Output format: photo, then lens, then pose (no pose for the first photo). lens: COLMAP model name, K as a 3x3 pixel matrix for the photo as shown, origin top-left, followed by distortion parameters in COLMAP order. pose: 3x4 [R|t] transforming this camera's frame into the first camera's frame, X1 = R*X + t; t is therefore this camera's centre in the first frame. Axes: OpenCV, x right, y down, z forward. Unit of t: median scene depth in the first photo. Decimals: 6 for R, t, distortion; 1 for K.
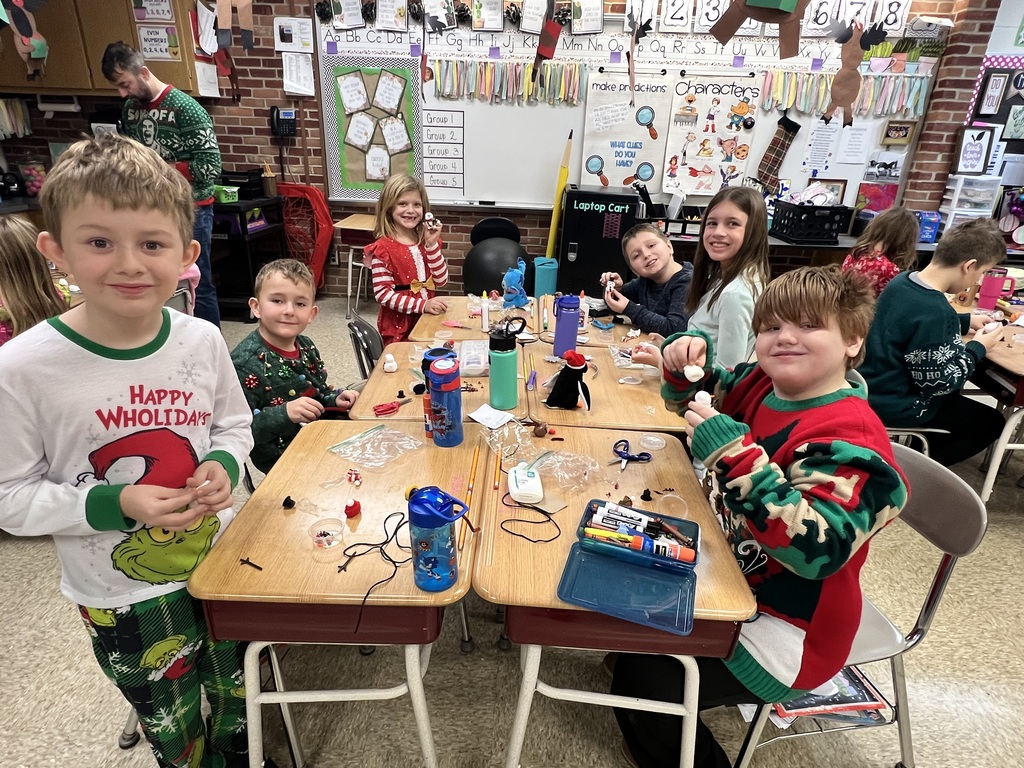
lens RADIAL K [[600.5, 0, 511.2], [0, 600.5, 384.6], [0, 0, 1]] dist [-0.003122, 0.000973]
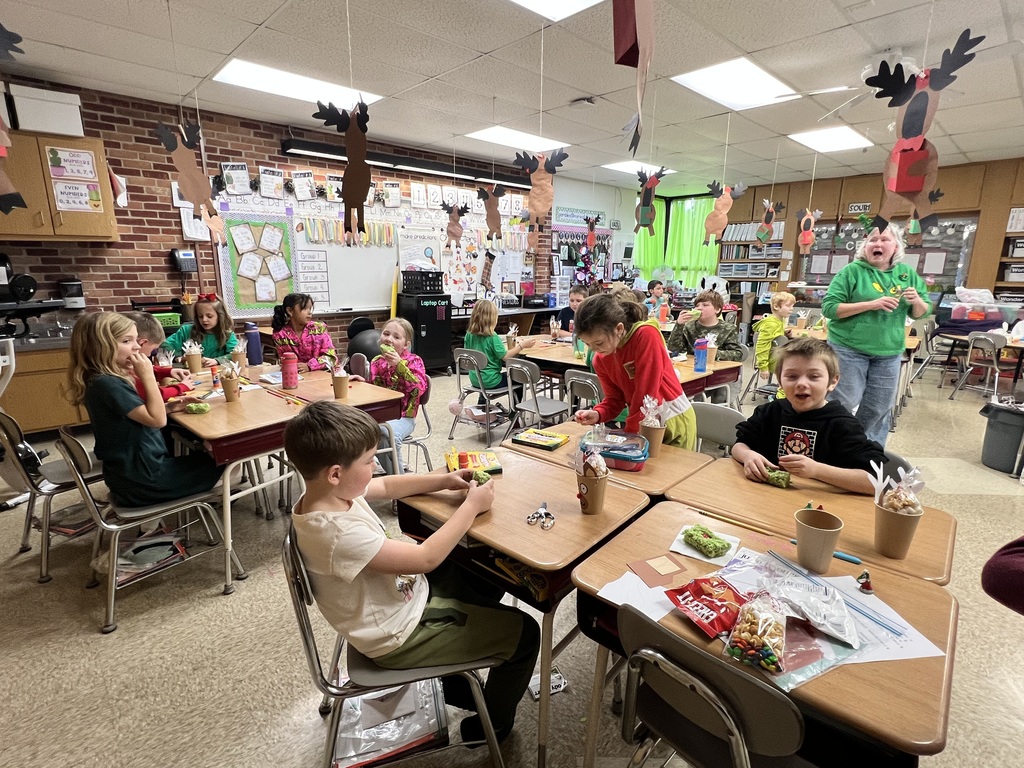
lens RADIAL K [[520.4, 0, 511.2], [0, 520.4, 384.5], [0, 0, 1]] dist [0.002697, 0.000756]
pose [[0.683604, -0.192266, 0.704073, -0.741367], [0.305816, 0.951366, -0.037128, 0.044802], [-0.662693, 0.240698, 0.709156, -0.133671]]
